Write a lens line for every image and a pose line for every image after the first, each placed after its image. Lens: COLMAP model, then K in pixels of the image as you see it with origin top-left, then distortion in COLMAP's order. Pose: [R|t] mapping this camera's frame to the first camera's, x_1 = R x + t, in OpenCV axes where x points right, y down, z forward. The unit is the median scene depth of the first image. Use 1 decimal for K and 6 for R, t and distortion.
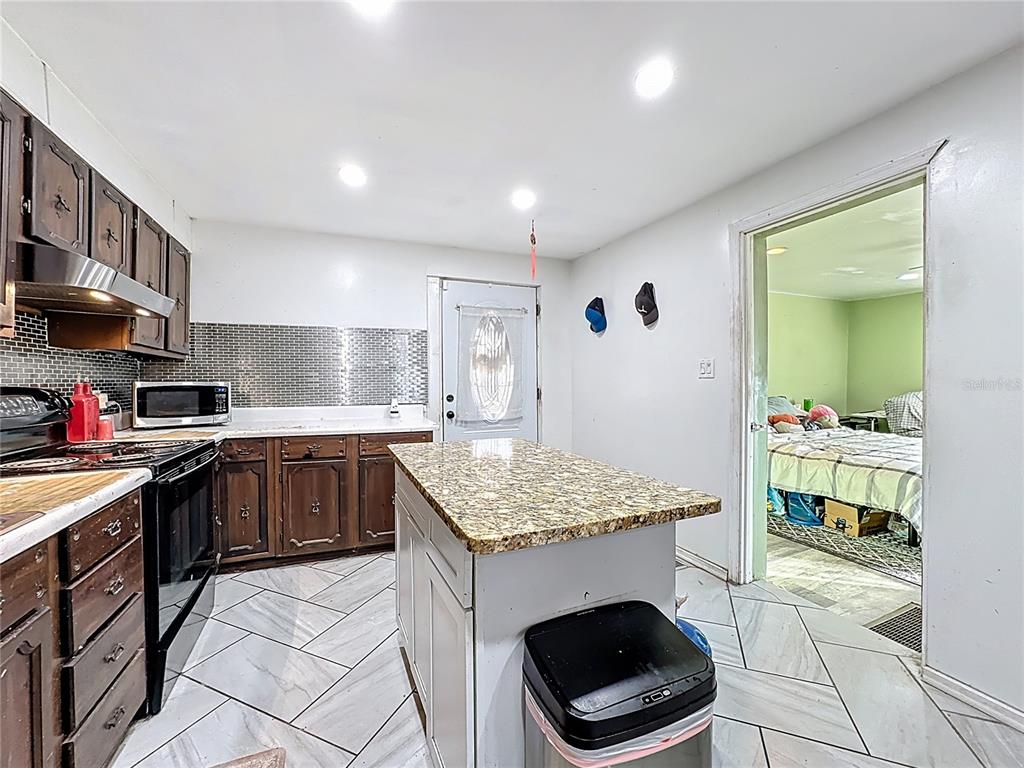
lens RADIAL K [[420.5, 0, 508.7], [0, 420.5, 381.5], [0, 0, 1]] dist [-0.030336, 0.001335]
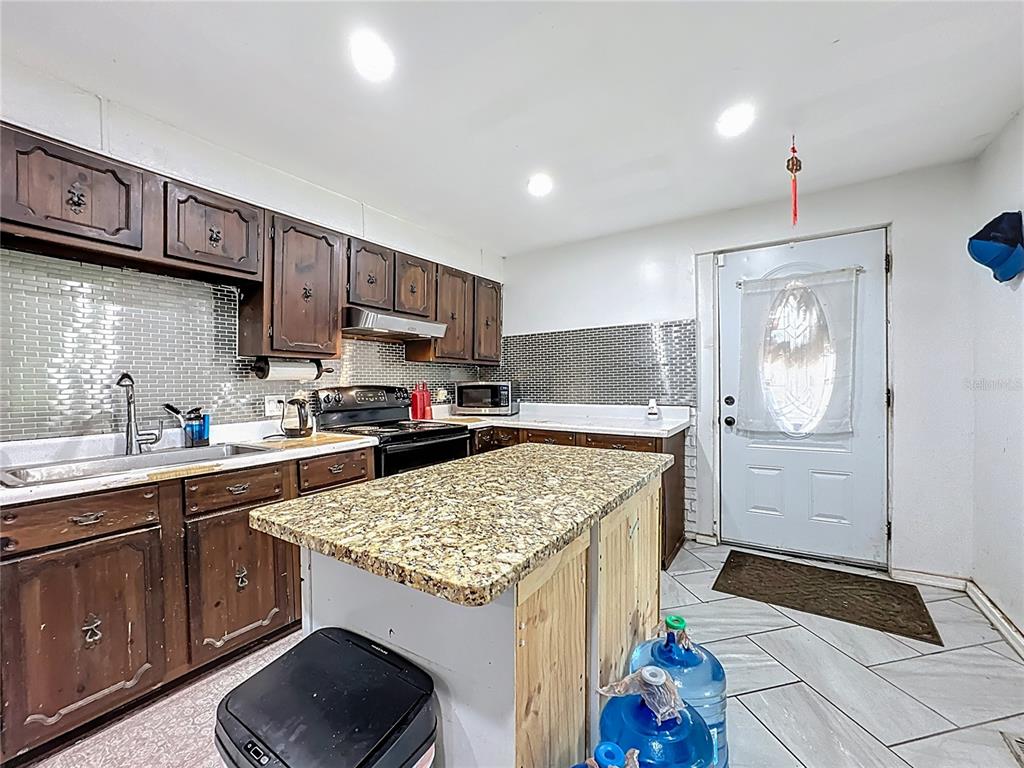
lens RADIAL K [[420.5, 0, 507.2], [0, 420.5, 389.2], [0, 0, 1]] dist [-0.030336, 0.001335]
pose [[0.546255, 0.008671, -0.837574, 0.428715], [0.009252, 0.999823, 0.016385, 0.002205], [0.837568, -0.016699, 0.546079, 0.310833]]
